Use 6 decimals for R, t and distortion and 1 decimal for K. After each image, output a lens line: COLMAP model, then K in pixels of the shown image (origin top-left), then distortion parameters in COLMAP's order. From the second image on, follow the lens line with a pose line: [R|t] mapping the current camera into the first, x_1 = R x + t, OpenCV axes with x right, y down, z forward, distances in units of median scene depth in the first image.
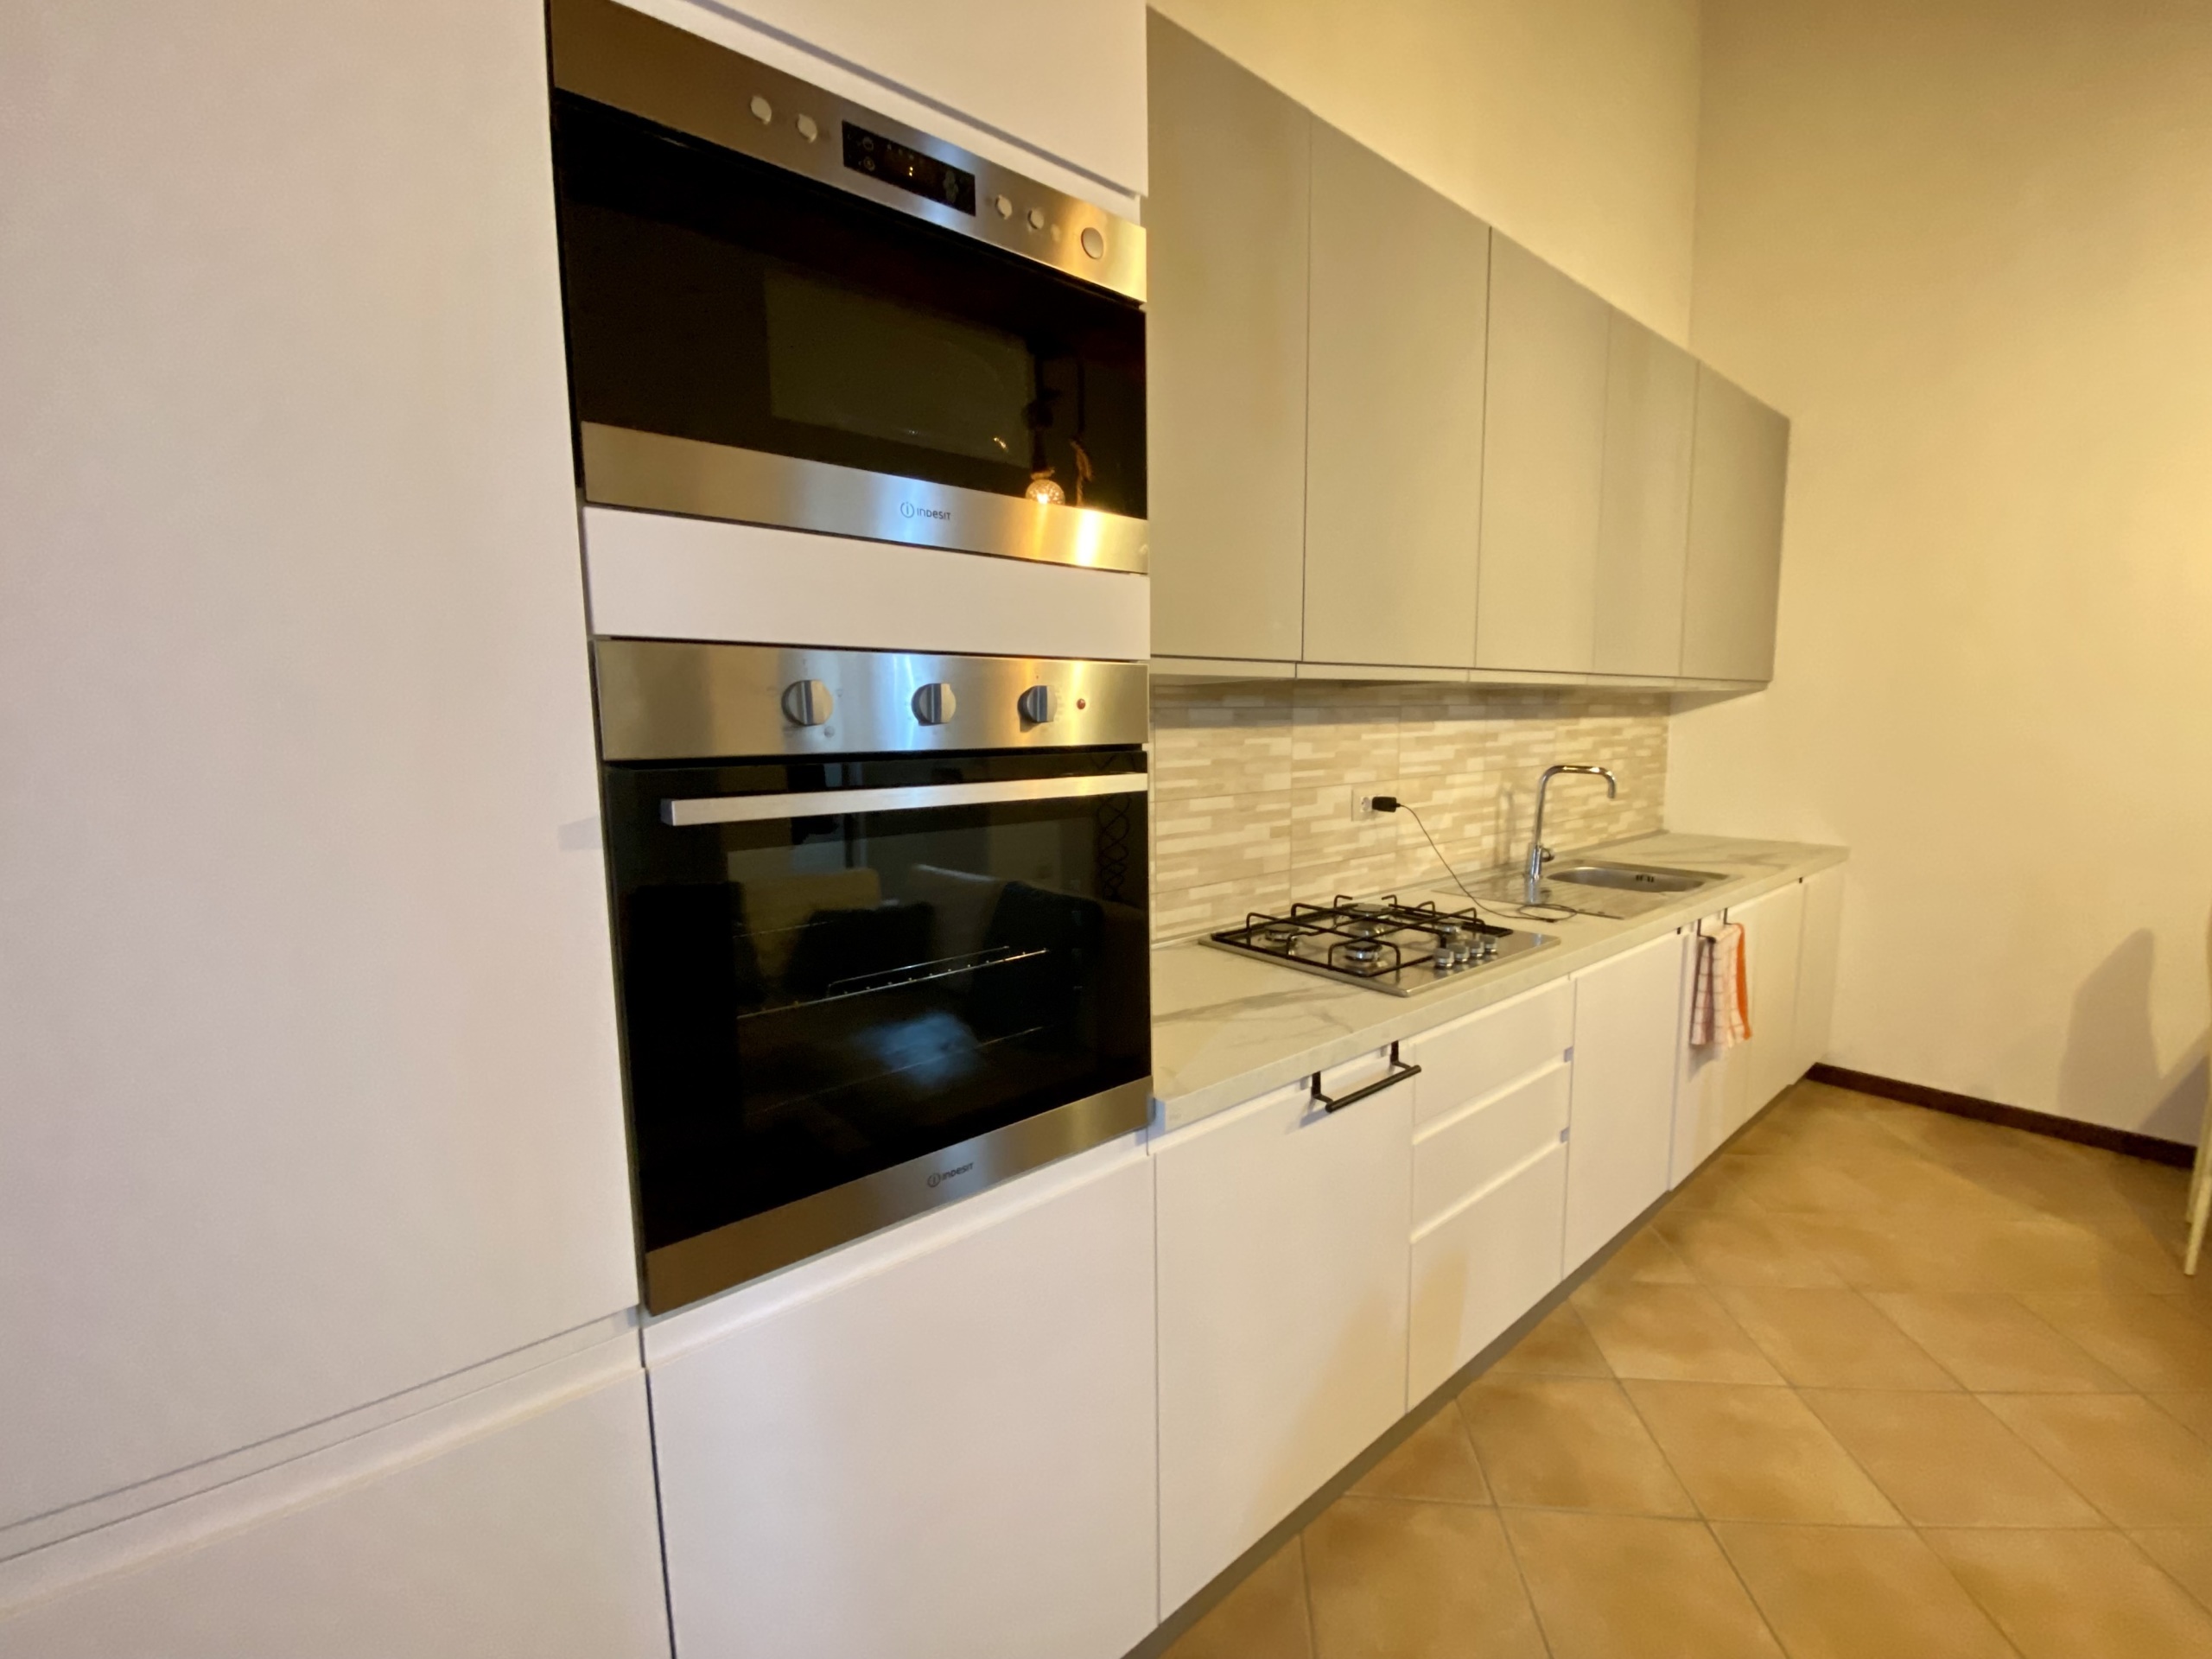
lens RADIAL K [[912.8, 0, 1106.0], [0, 912.8, 829.5], [0, 0, 1]] dist [0.049926, -0.029505]
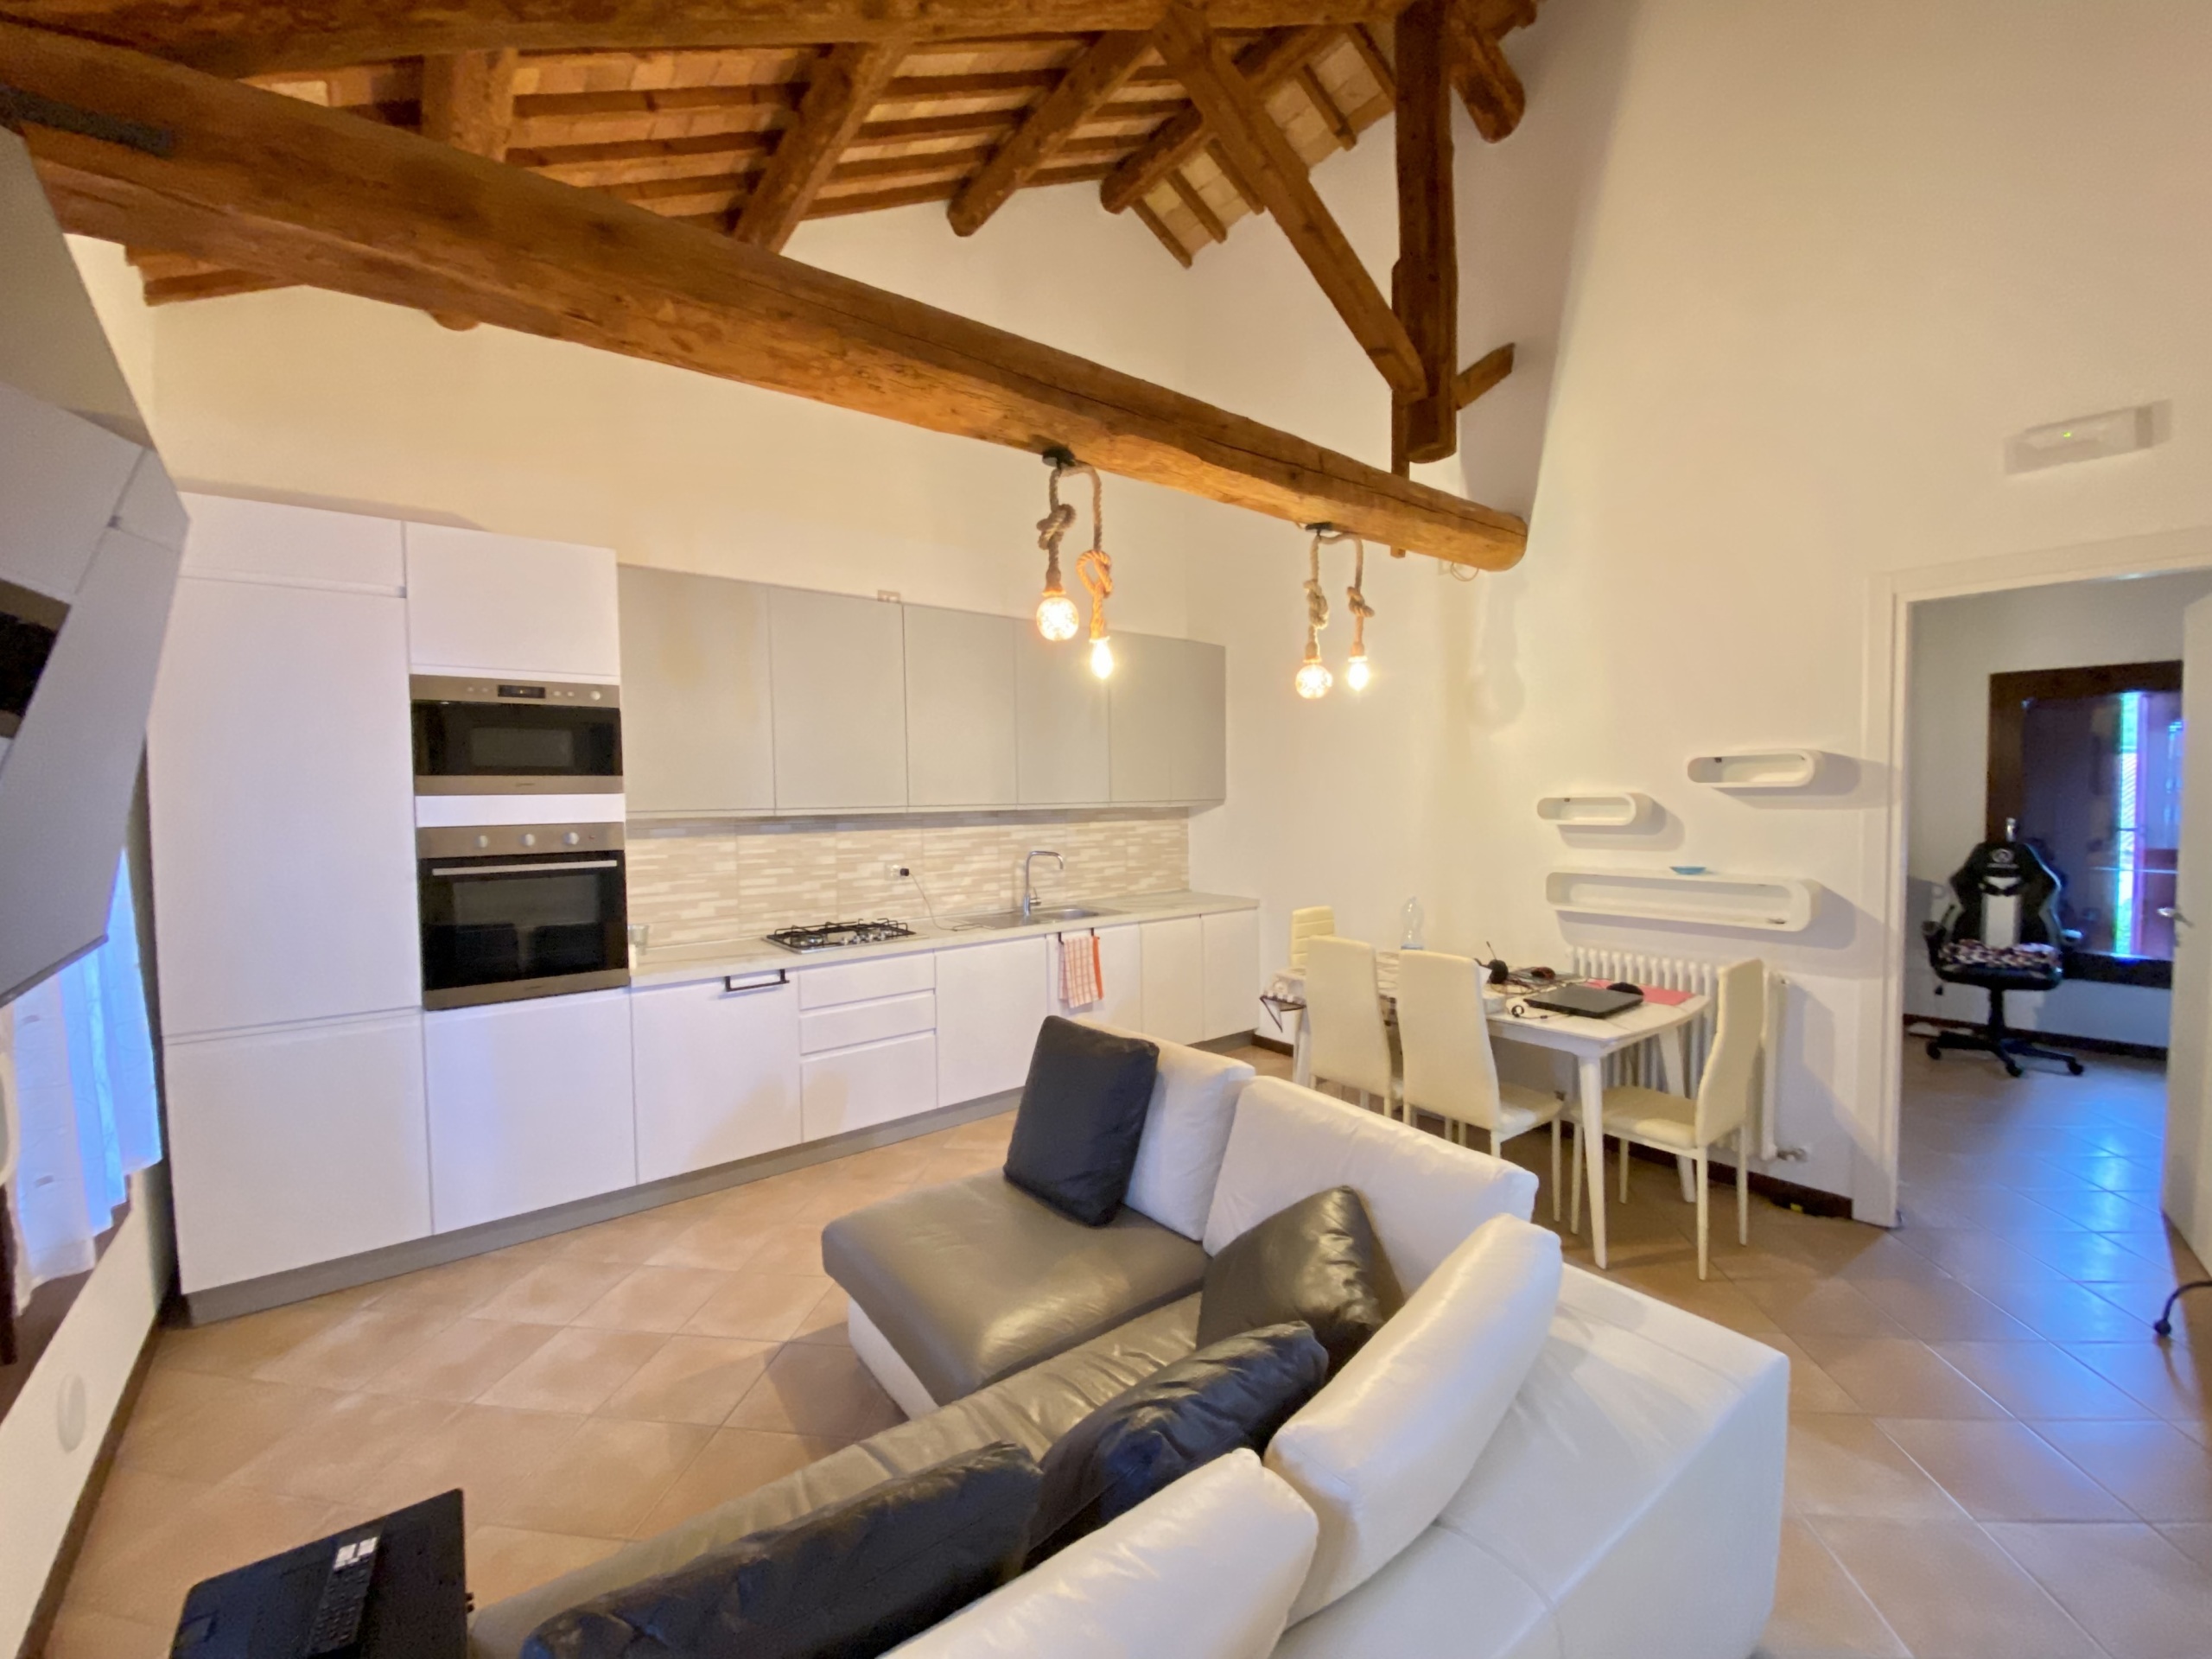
lens RADIAL K [[900.8, 0, 1096.1], [0, 900.8, 825.8], [0, 0, 1]] dist [0.013826, -0.000241]
pose [[0.999579, 0.001363, -0.028980, 0.767639], [-0.003731, 0.996639, -0.081830, 0.028384], [0.028771, 0.081903, 0.996225, -0.861761]]
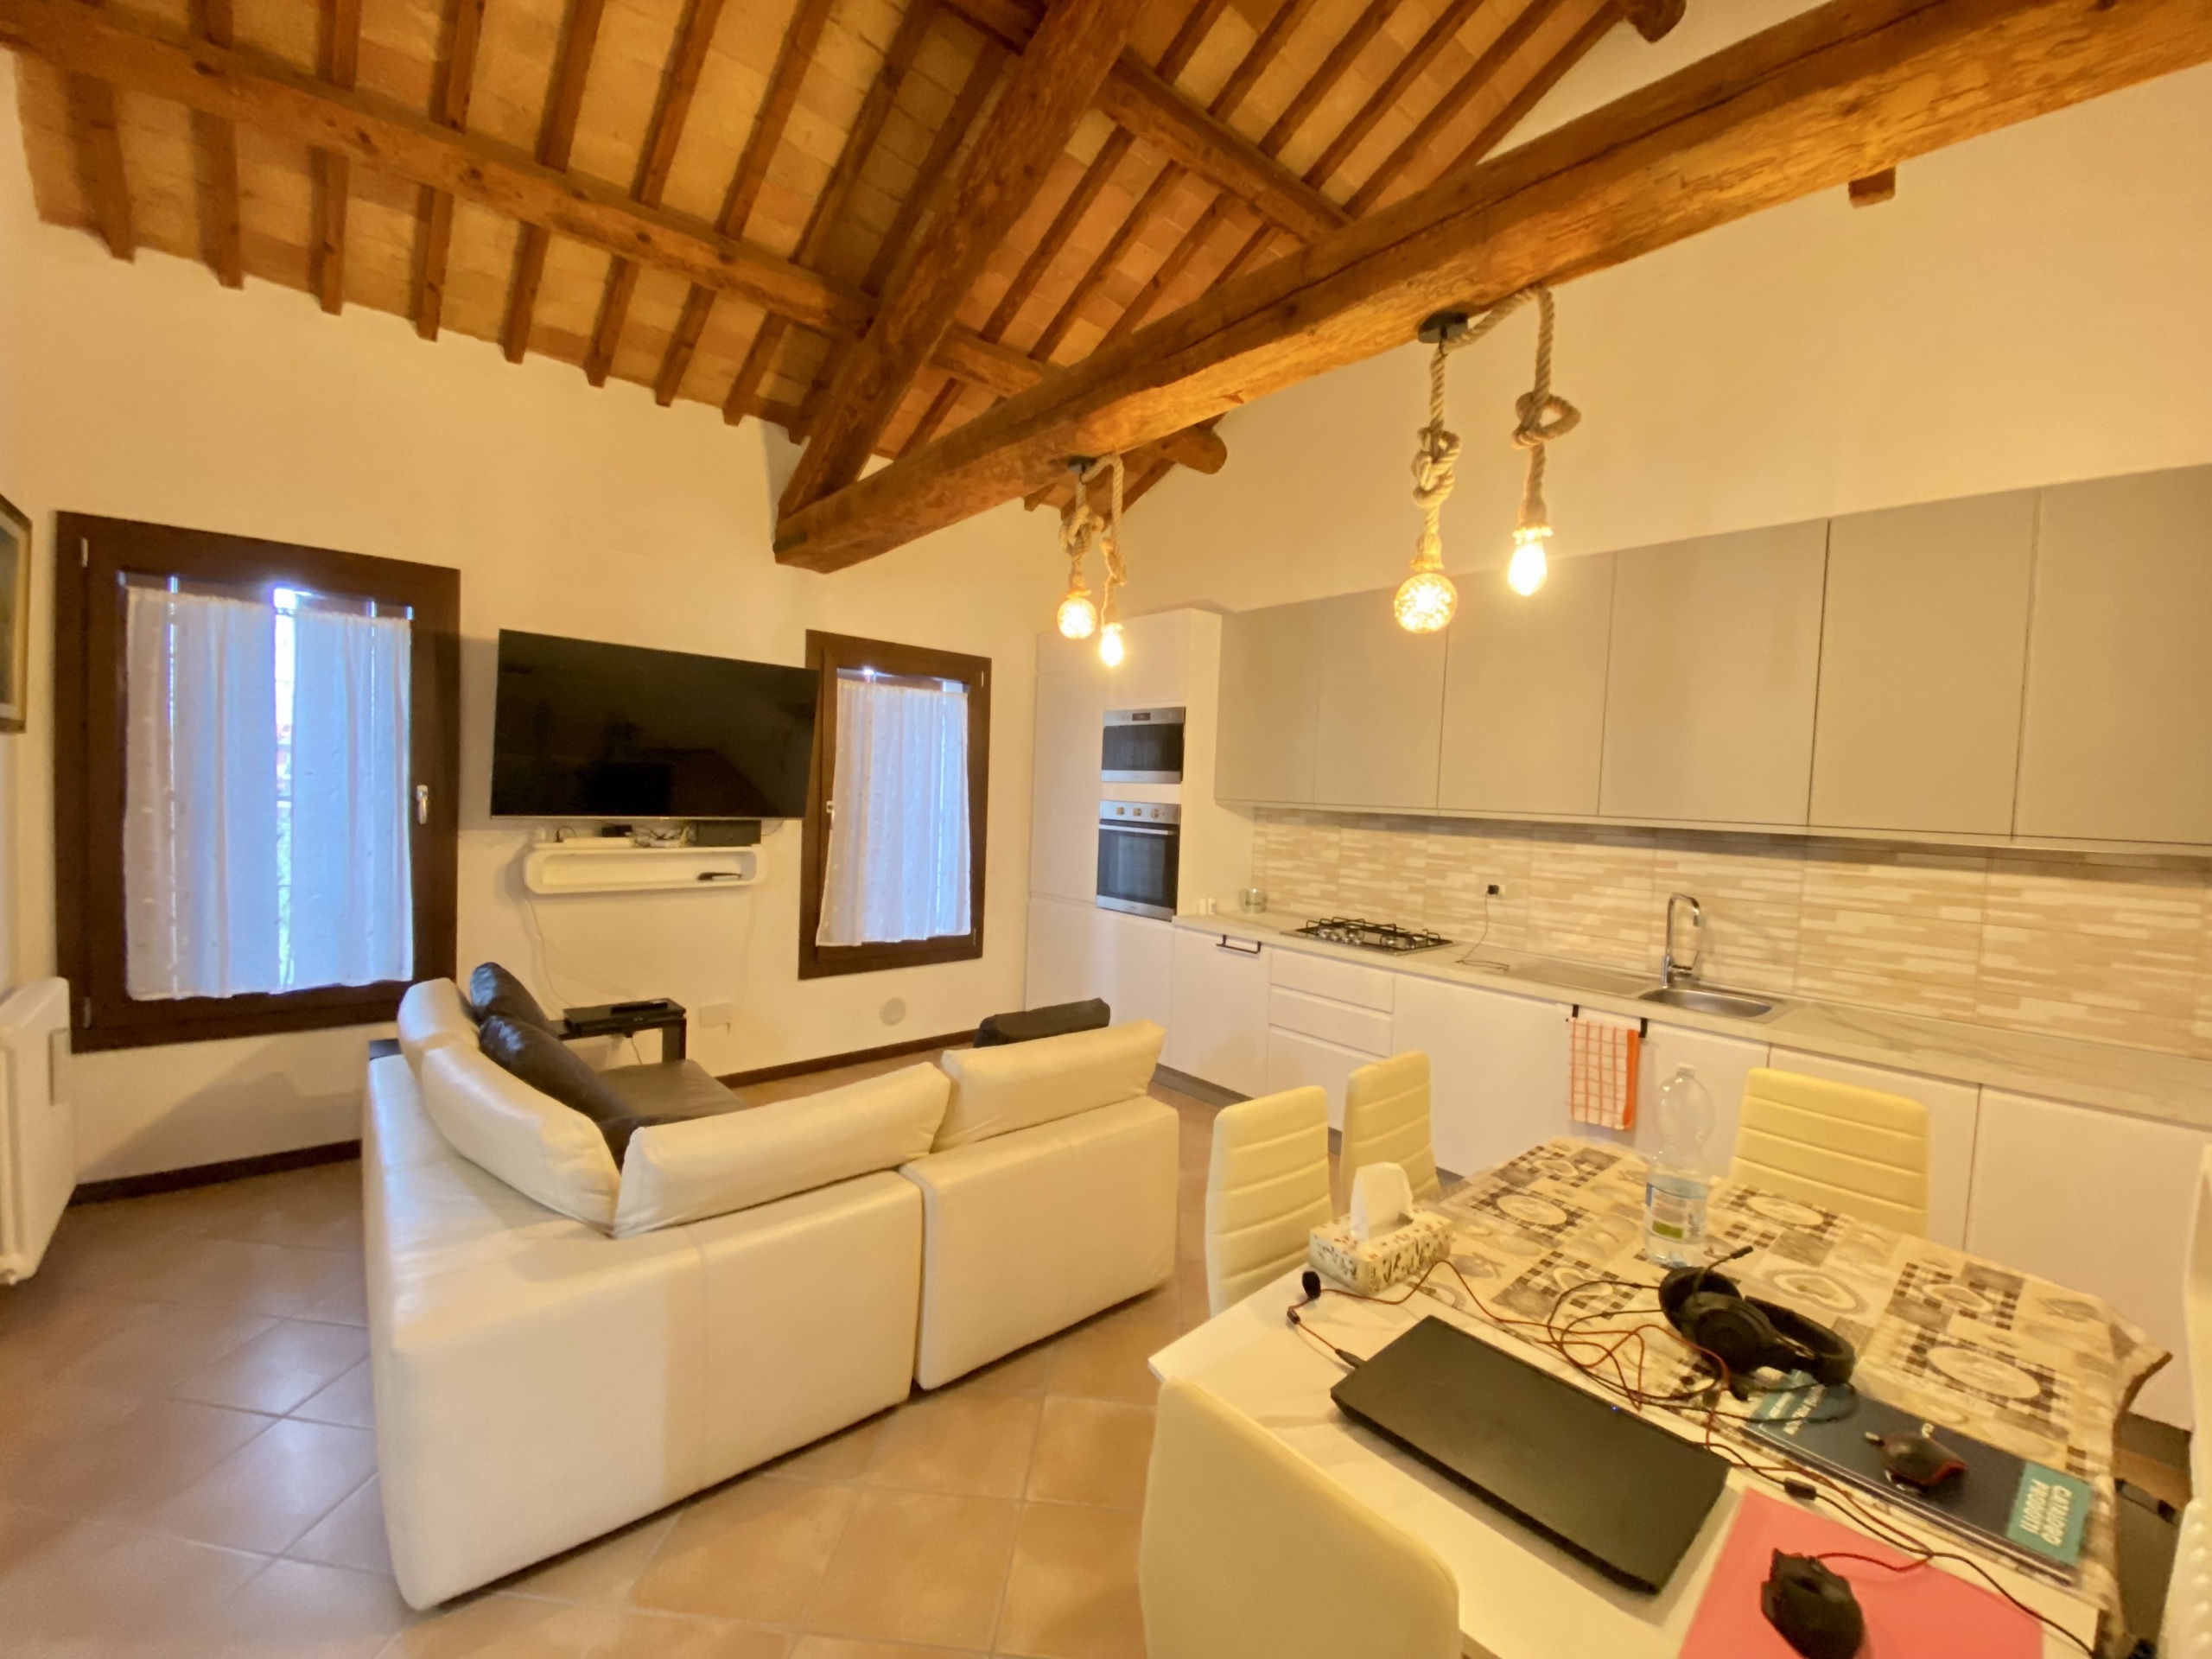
lens RADIAL K [[912.8, 0, 1106.0], [0, 912.8, 829.5], [0, 0, 1]] dist [0.049926, -0.029505]
pose [[0.027706, 0.059803, -0.997826, 1.915846], [-0.159883, 0.985623, 0.054632, -0.112517], [0.986747, 0.158022, 0.036869, 0.266524]]
